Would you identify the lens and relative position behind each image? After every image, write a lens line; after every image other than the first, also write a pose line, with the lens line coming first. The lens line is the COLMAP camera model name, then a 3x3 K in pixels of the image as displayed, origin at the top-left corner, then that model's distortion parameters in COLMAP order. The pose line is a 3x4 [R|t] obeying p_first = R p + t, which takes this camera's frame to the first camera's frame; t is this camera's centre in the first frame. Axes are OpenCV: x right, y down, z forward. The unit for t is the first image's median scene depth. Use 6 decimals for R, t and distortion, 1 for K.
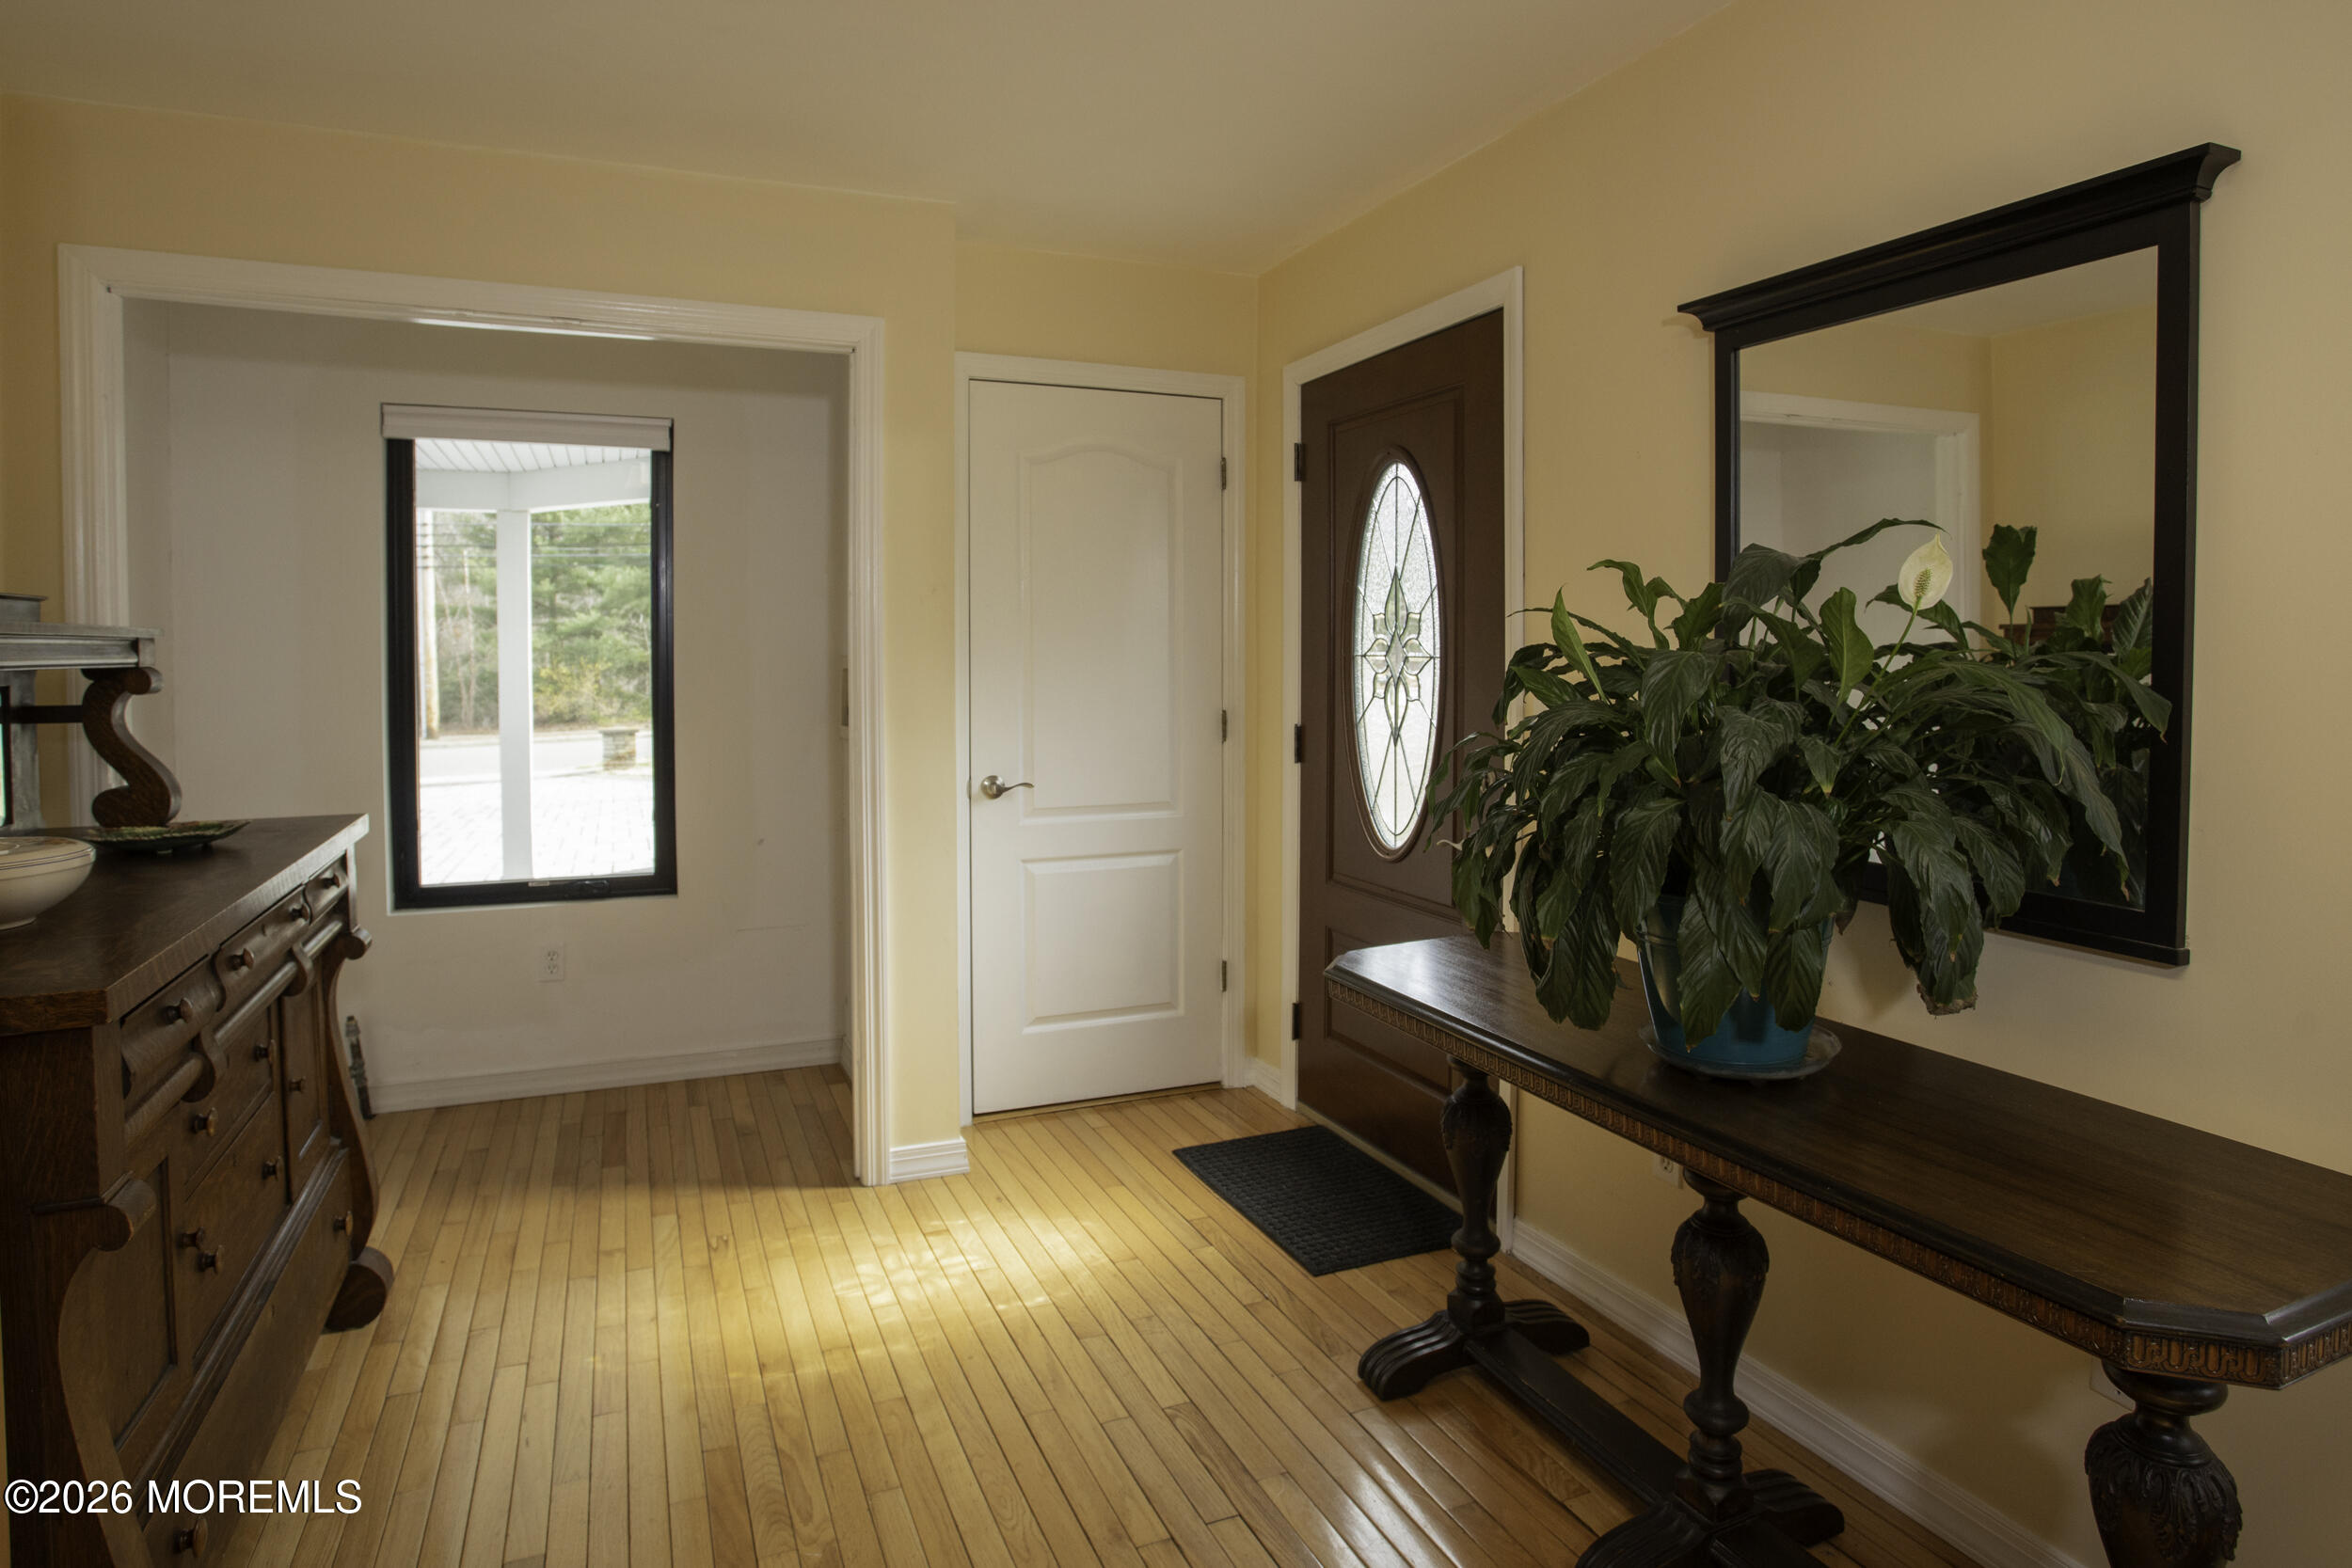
lens RADIAL K [[1387.1, 0, 1175.1], [0, 1387.1, 710.5], [0, 0, 1]] dist [-0.057667, 0.000369]
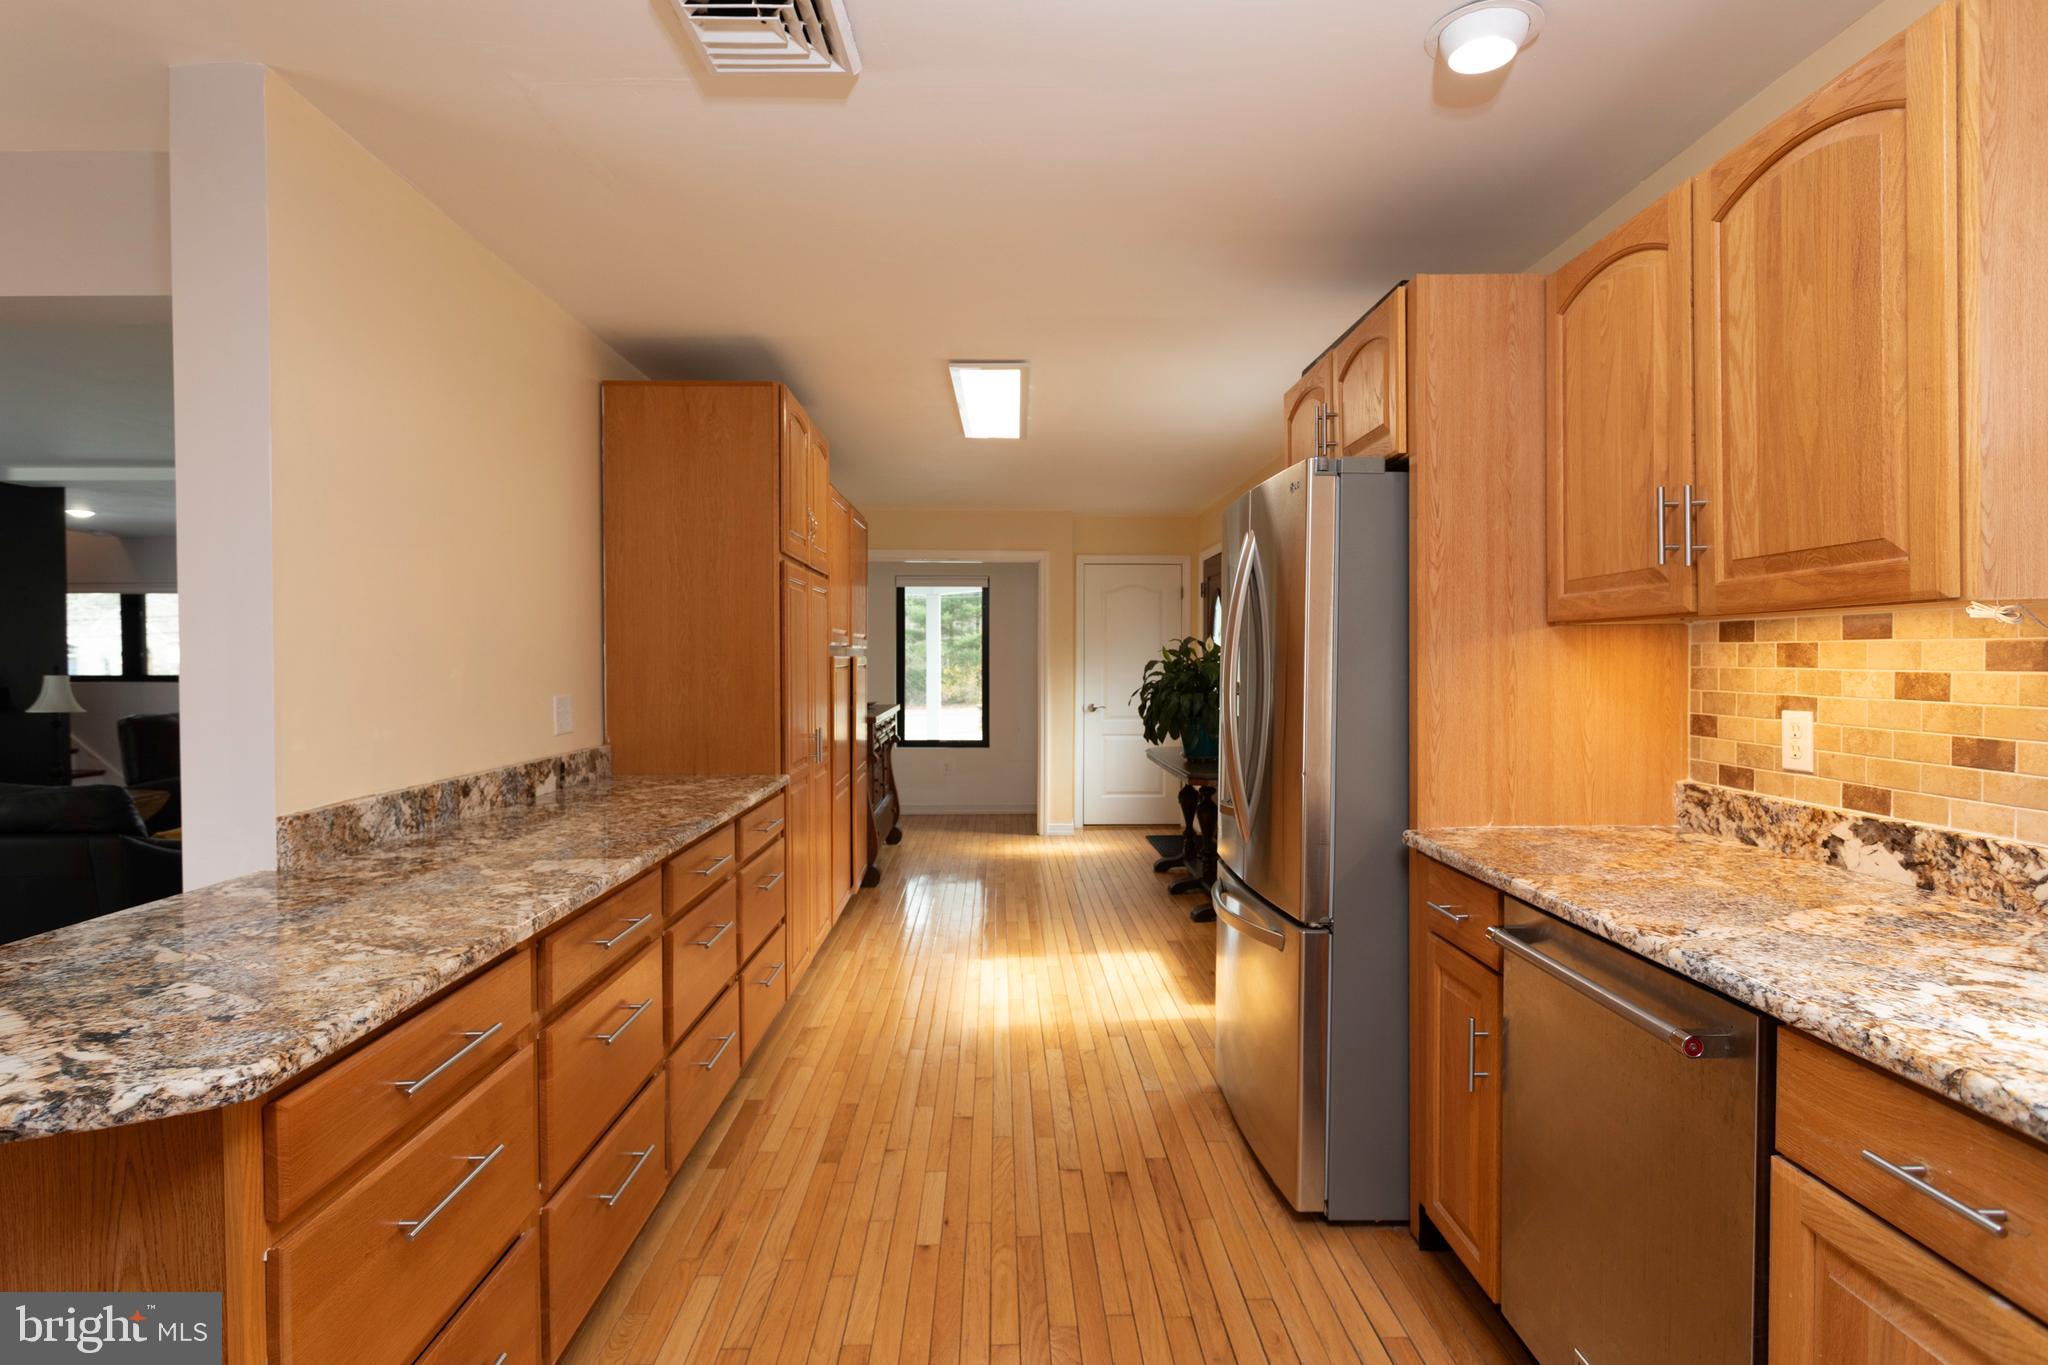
lens RADIAL K [[1013.5, 0, 1020.1], [0, 1013.5, 665.5], [0, 0, 1]] dist [-0.000103, -0.000305]
pose [[0.936562, 0.000296, -0.350503, 0.426242], [-0.012334, 0.999408, -0.032112, 0.034705], [0.350286, 0.034398, 0.936011, -0.926297]]
